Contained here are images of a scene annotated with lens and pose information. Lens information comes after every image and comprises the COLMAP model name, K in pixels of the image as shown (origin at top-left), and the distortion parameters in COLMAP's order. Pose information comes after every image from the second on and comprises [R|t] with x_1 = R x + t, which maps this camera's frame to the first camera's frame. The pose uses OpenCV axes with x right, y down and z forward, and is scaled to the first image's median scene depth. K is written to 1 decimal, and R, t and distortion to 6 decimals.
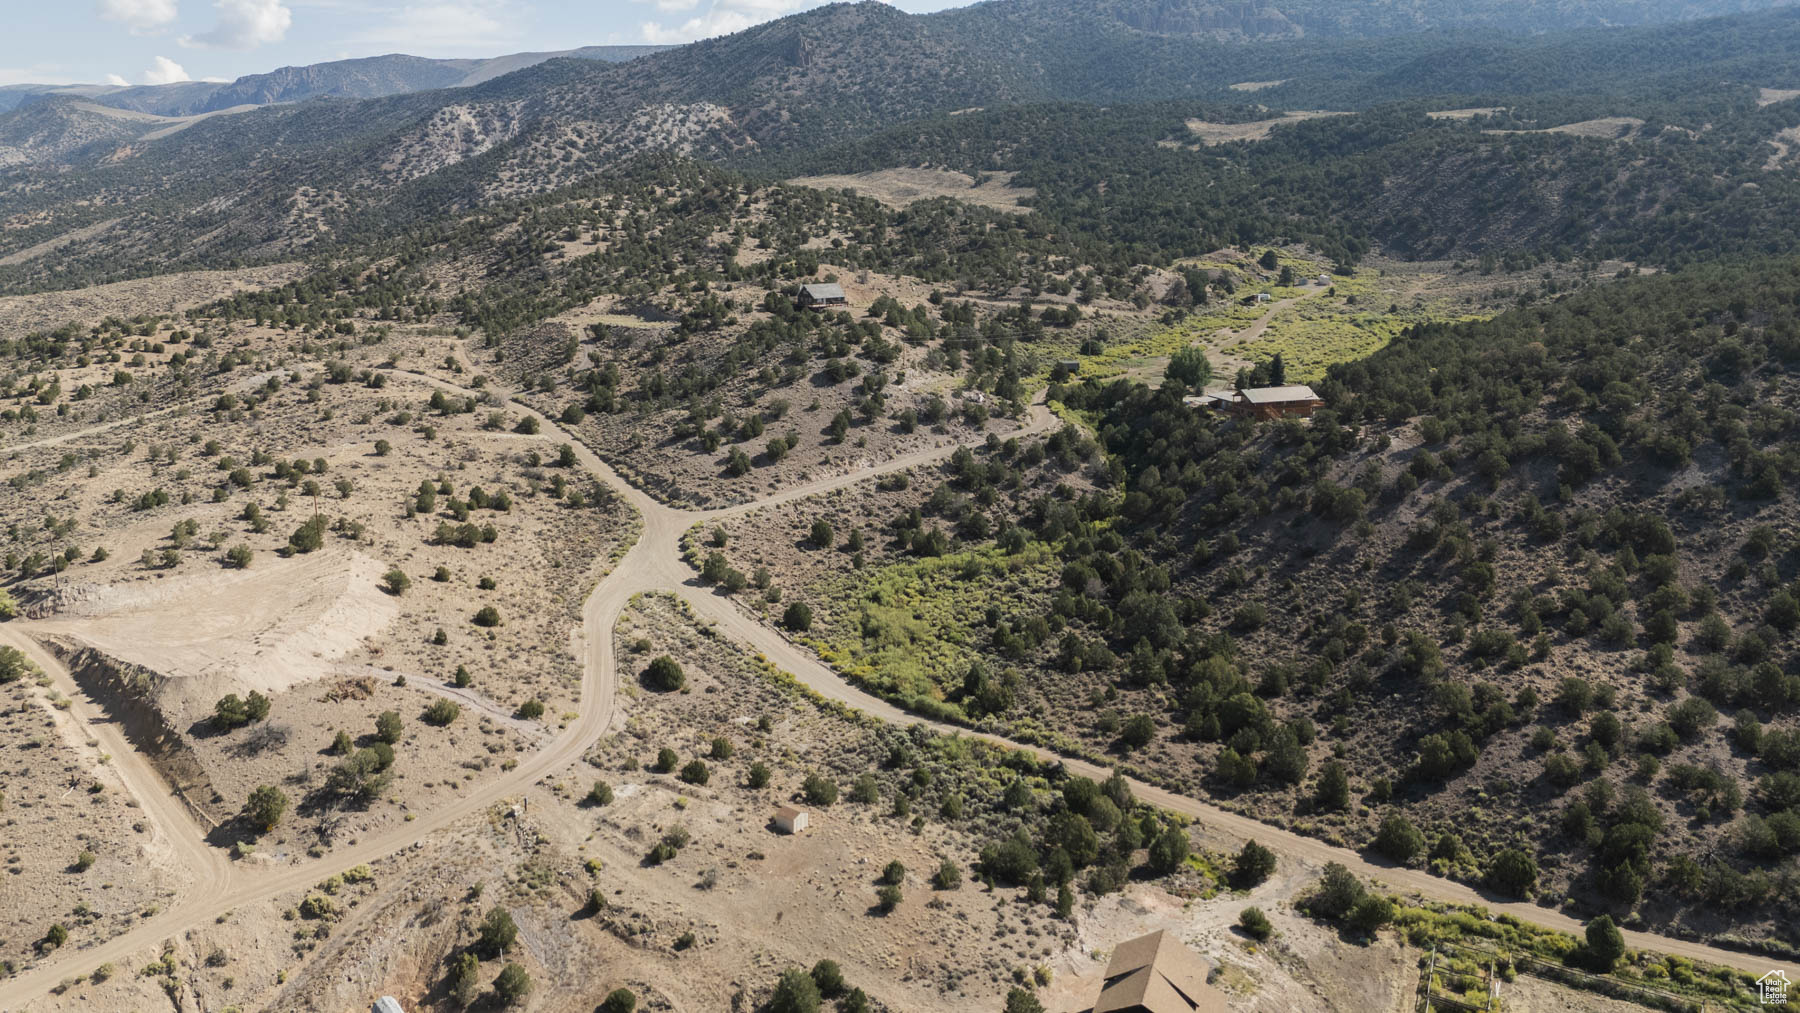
lens RADIAL K [[1287.4, 0, 900.0], [0, 1287.4, 506.5], [0, 0, 1]] dist [0.168815, -0.426232]
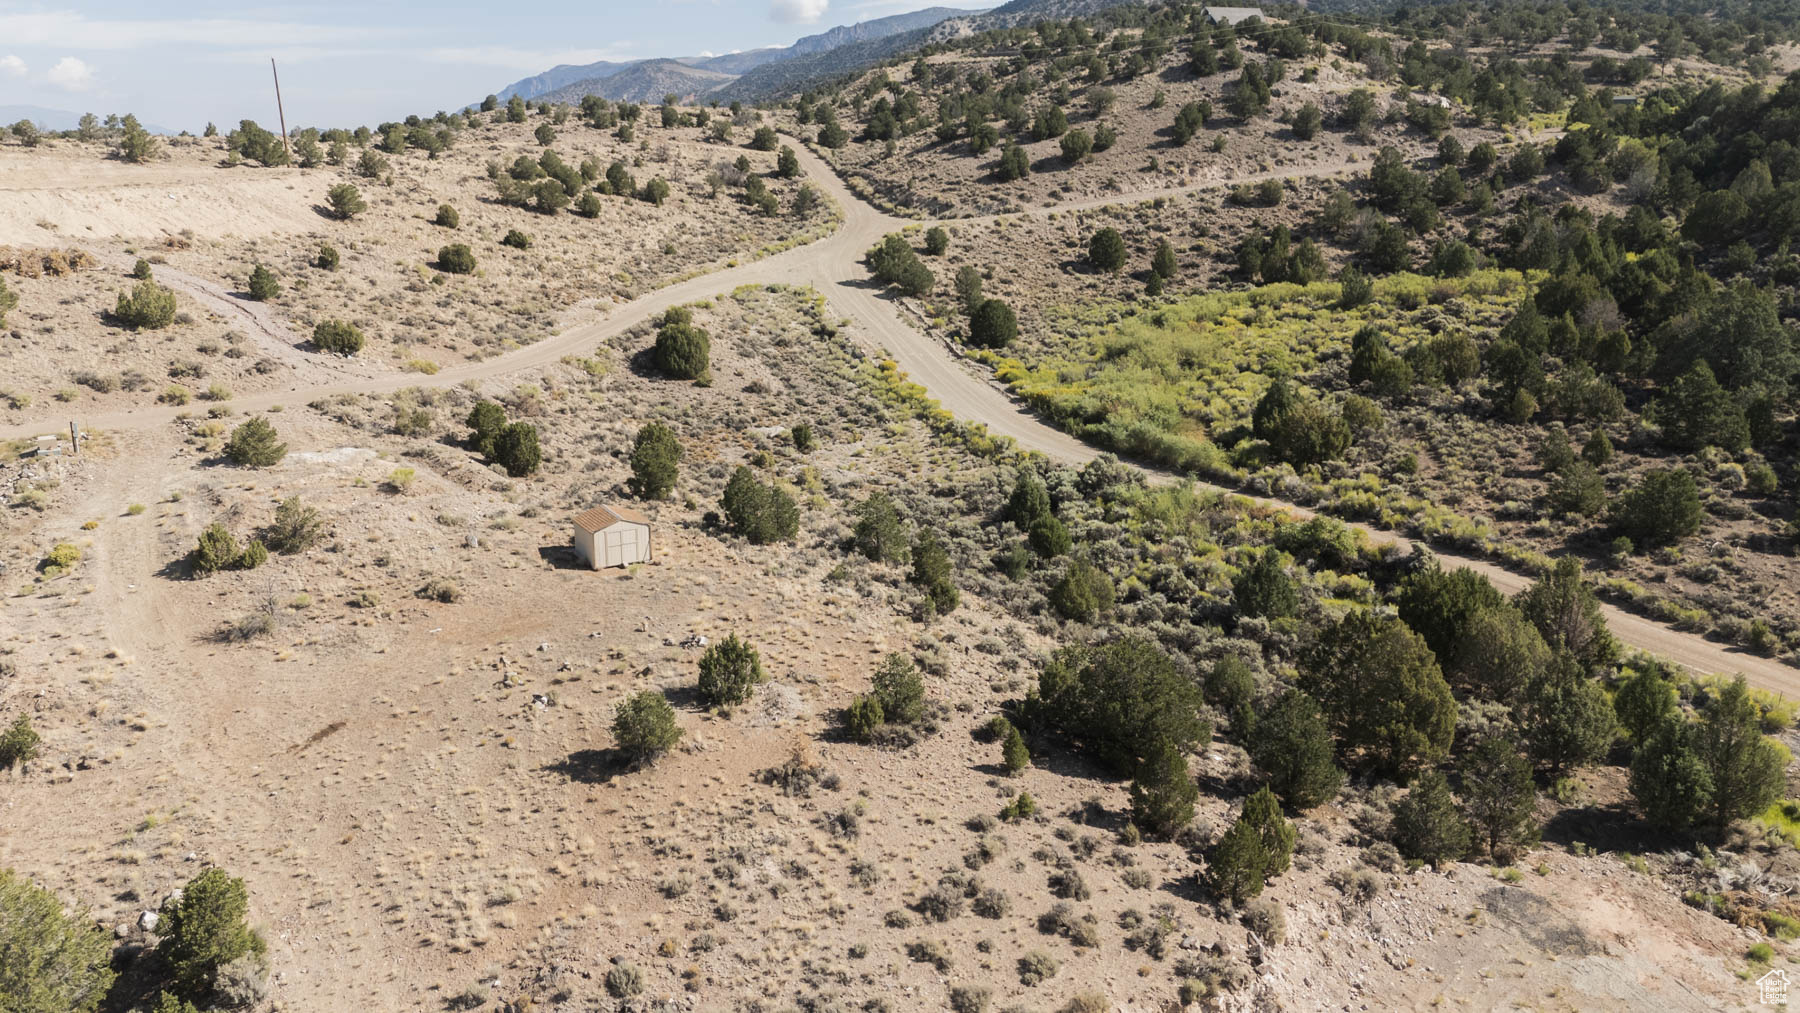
lens RADIAL K [[1335.4, 0, 890.6], [0, 1335.4, 492.9], [0, 0, 1]] dist [0.083638, -0.087386]
pose [[0.929894, 0.079858, -0.359055, 0.078994], [-0.069529, 0.996712, 0.041611, 0.113919], [0.361197, -0.013729, 0.932388, 0.363976]]
